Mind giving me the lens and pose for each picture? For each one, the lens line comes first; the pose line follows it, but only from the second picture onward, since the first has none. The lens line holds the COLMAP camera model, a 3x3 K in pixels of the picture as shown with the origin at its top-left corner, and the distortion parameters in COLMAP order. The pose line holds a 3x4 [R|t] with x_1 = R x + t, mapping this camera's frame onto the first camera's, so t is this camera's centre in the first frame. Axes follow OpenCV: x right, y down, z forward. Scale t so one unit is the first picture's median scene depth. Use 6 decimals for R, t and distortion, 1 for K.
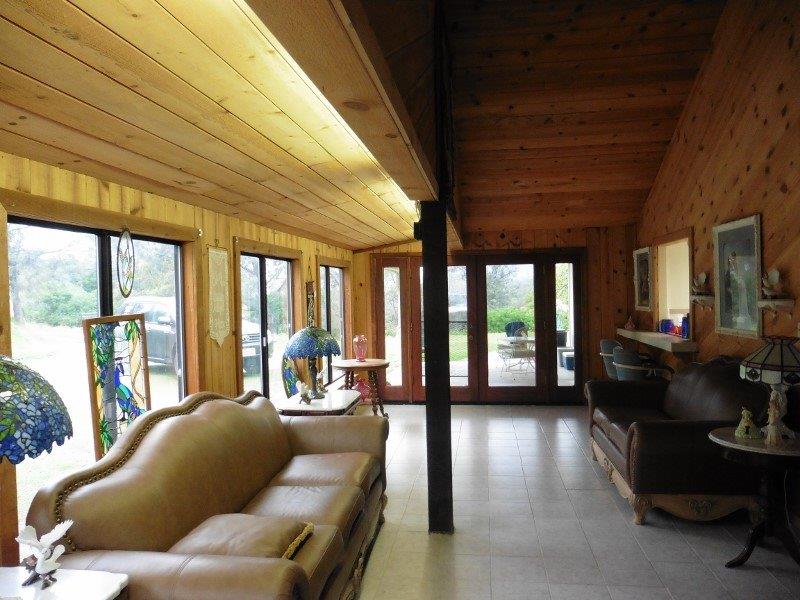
lens RADIAL K [[580.2, 0, 398.4], [0, 580.2, 303.5], [0, 0, 1]] dist [-0.063688, 0.044000]
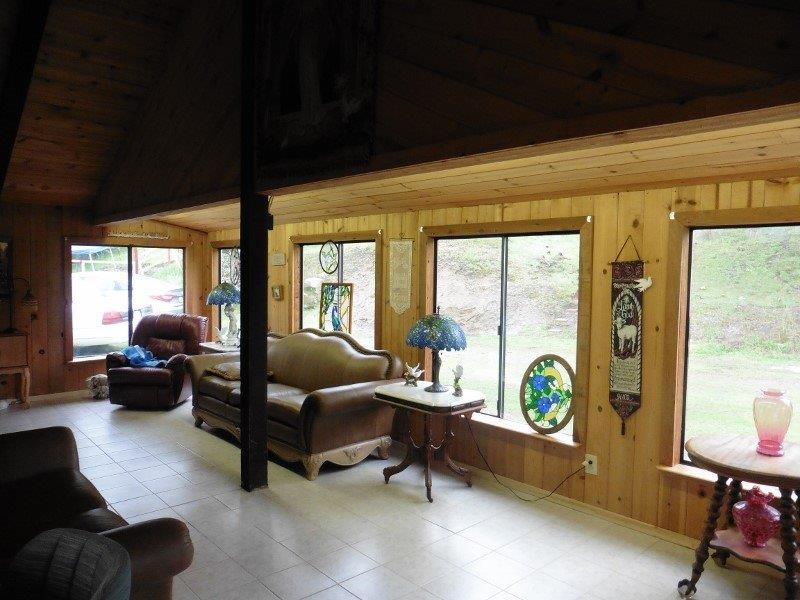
lens RADIAL K [[580.2, 0, 399.3], [0, 580.2, 299.5], [0, 0, 1]] dist [-0.063688, 0.044000]
pose [[-0.639915, 0.042961, -0.767244, 0.637395], [-0.020512, 0.997125, 0.072941, -0.049824], [0.768172, 0.062414, -0.637194, 1.655743]]
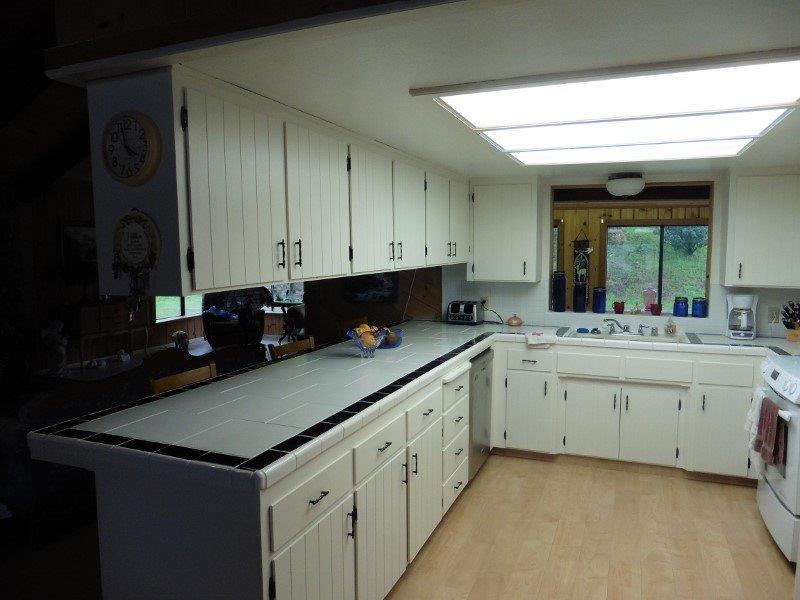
lens RADIAL K [[580.2, 0, 406.7], [0, 580.2, 304.7], [0, 0, 1]] dist [-0.063688, 0.044000]
pose [[-0.237573, 0.108542, -0.965286, 1.769176], [-0.013905, 0.993256, 0.115109, -0.050980], [0.971270, 0.040770, -0.234462, 1.270721]]
